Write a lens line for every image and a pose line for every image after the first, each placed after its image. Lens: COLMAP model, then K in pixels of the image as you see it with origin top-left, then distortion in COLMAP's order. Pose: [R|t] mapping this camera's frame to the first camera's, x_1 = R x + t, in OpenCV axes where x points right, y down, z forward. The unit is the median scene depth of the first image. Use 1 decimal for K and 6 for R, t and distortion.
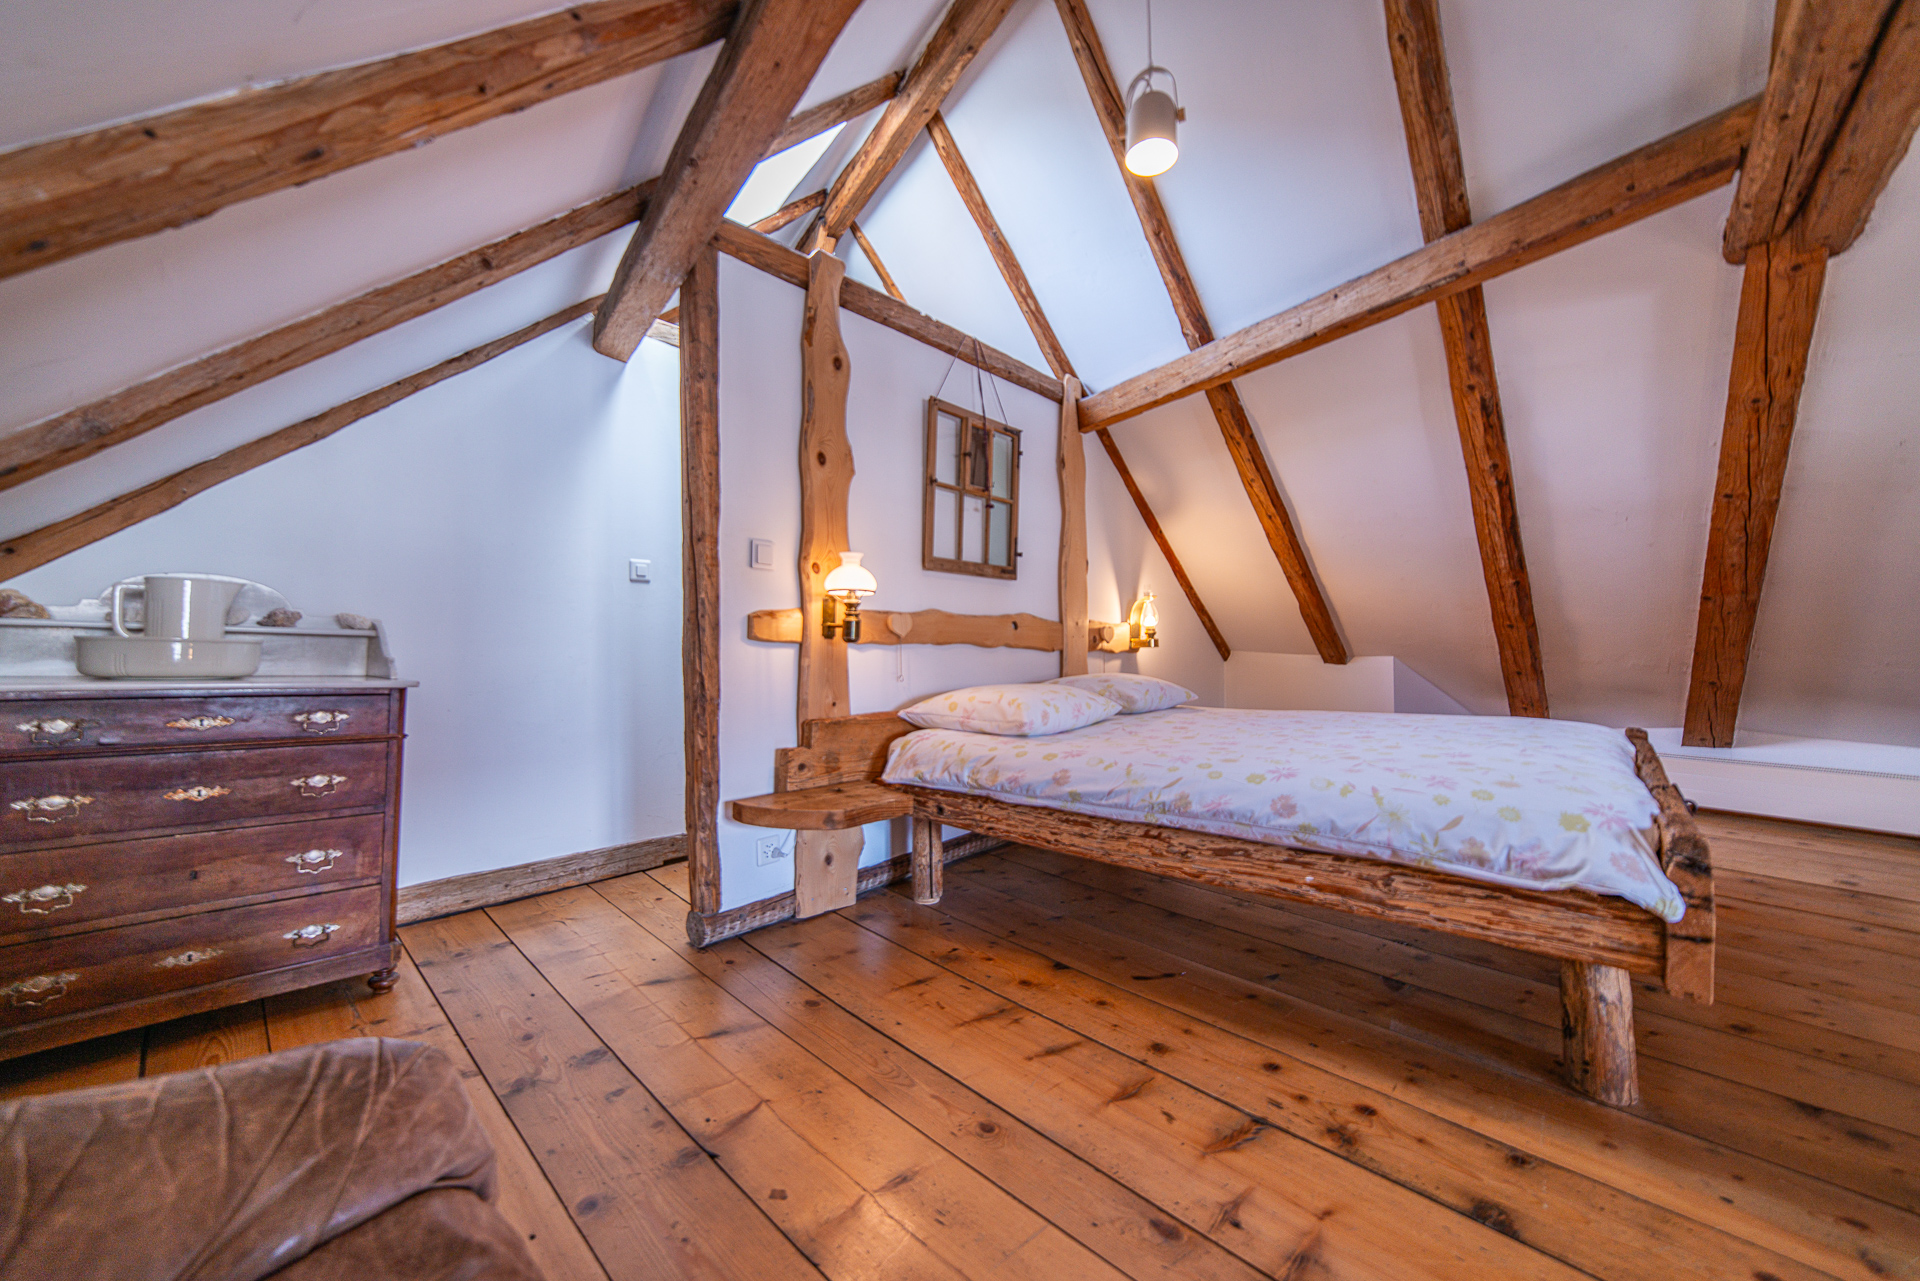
lens RADIAL K [[769.8, 0, 960.0], [0, 769.8, 640.5], [0, 0, 1]] dist [-0.000019, 0.000353]
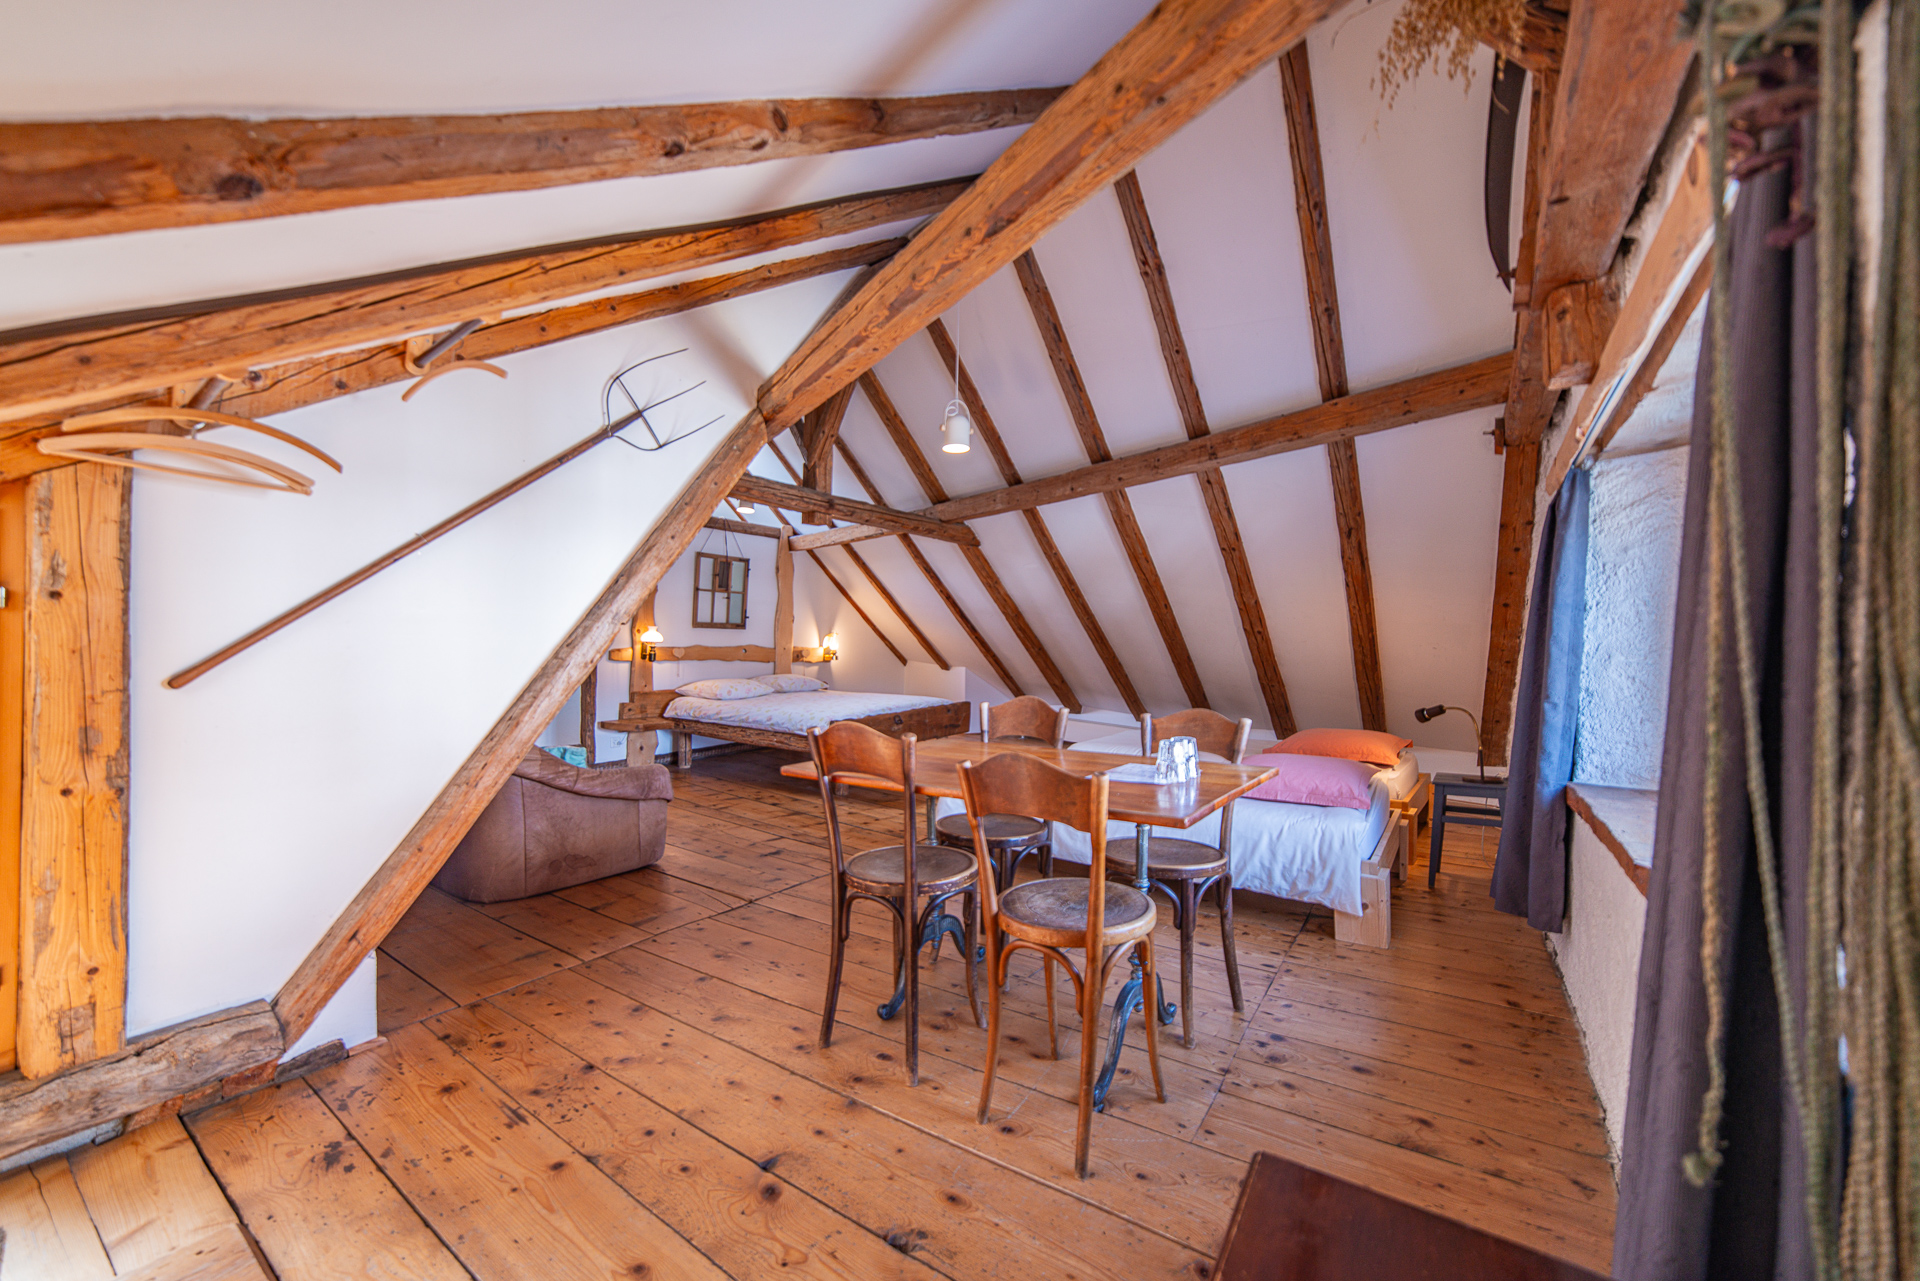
lens RADIAL K [[769.8, 0, 960.0], [0, 769.8, 640.5], [0, 0, 1]] dist [-0.000019, 0.000353]
pose [[0.989691, 0.032308, 0.139527, 0.506924], [-0.034970, 0.999249, 0.016668, -0.144906], [-0.138883, -0.021375, 0.990078, -1.652688]]
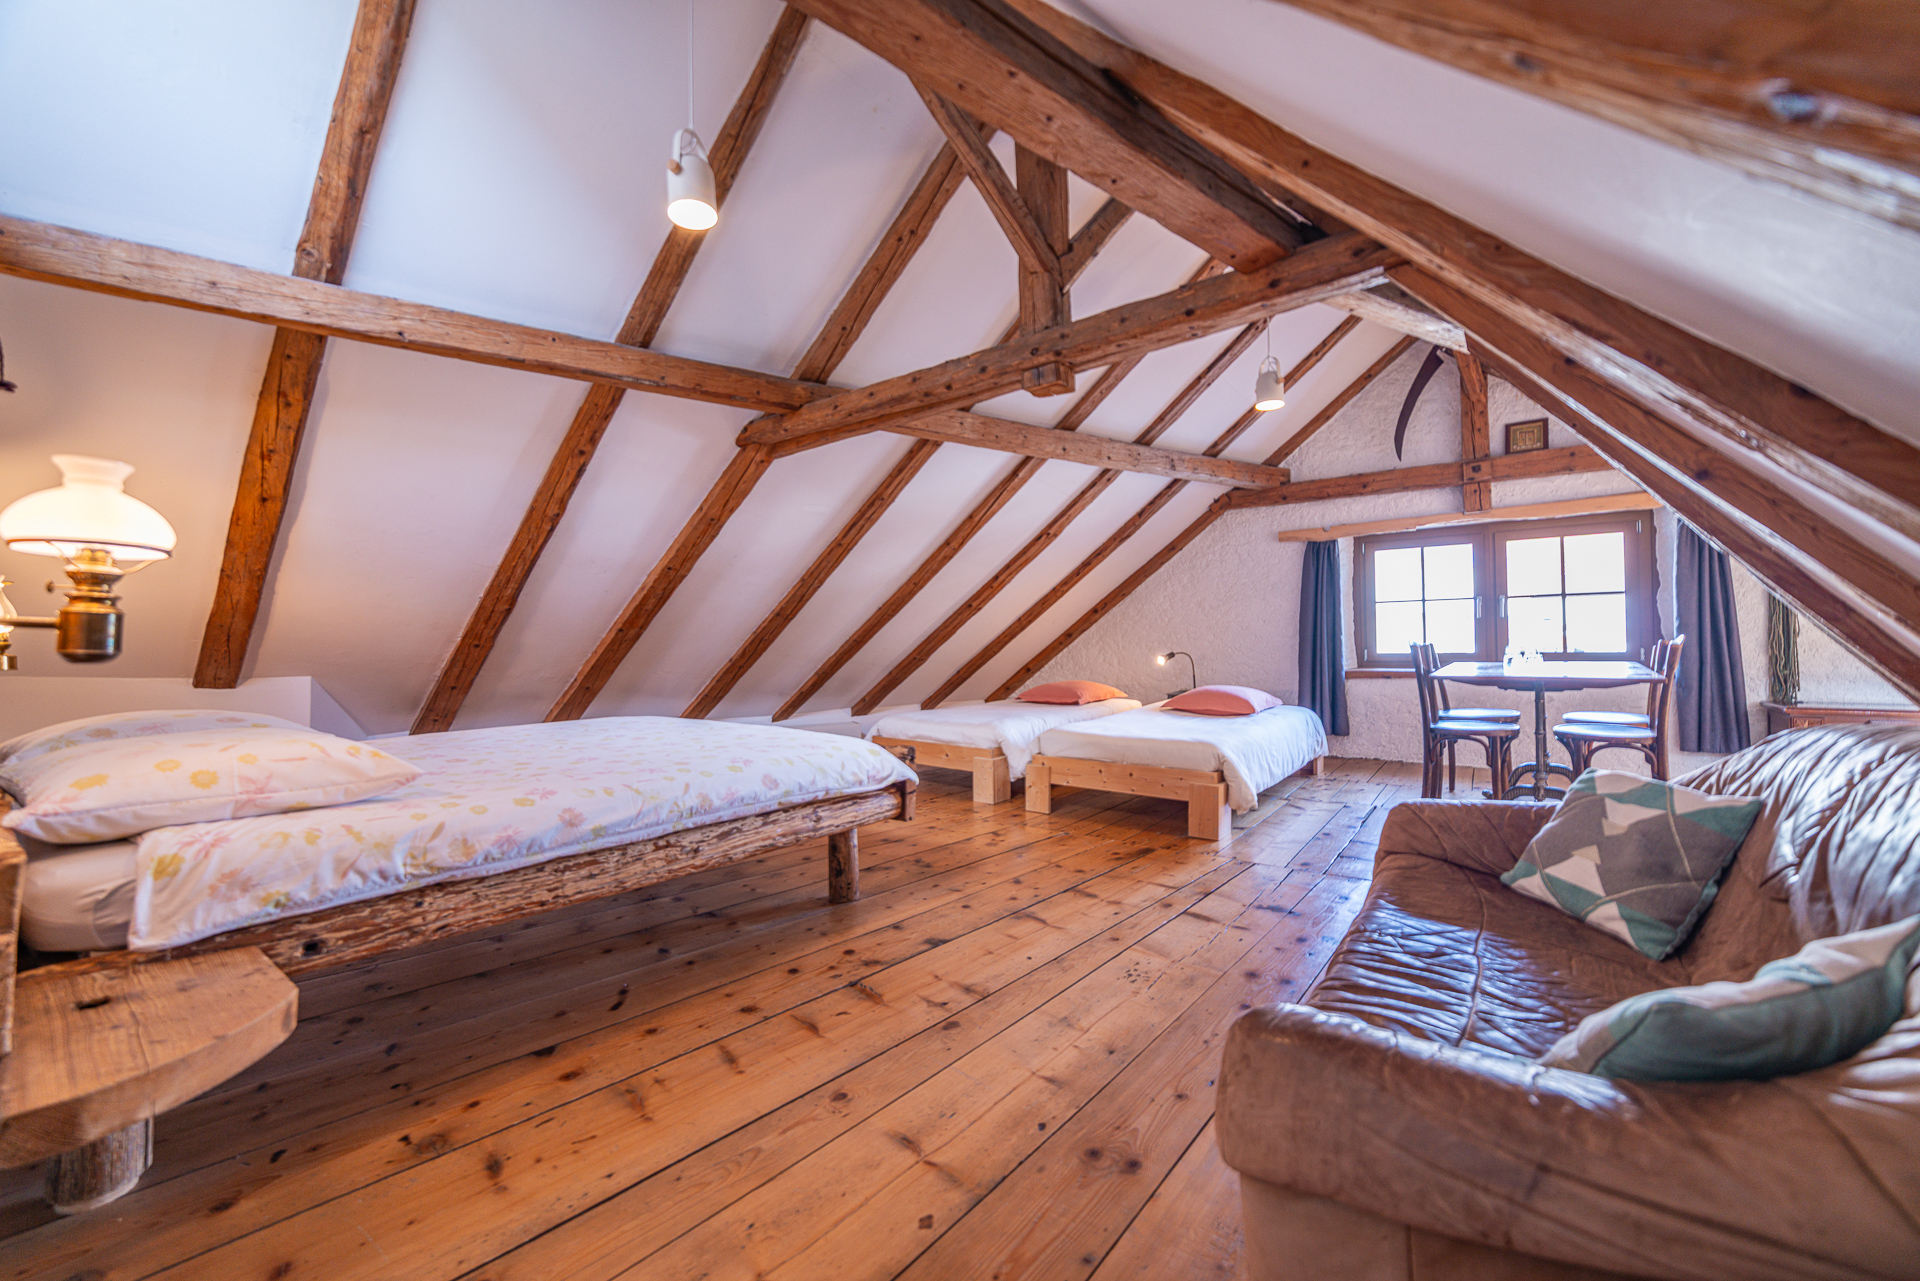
lens RADIAL K [[769.8, 0, 960.0], [0, 769.8, 640.5], [0, 0, 1]] dist [-0.000019, 0.000353]
pose [[-0.119275, 0.026281, 0.992513, -0.659337], [-0.001080, 0.999646, -0.026599, 0.003108], [-0.992861, -0.004245, -0.119205, 0.574879]]
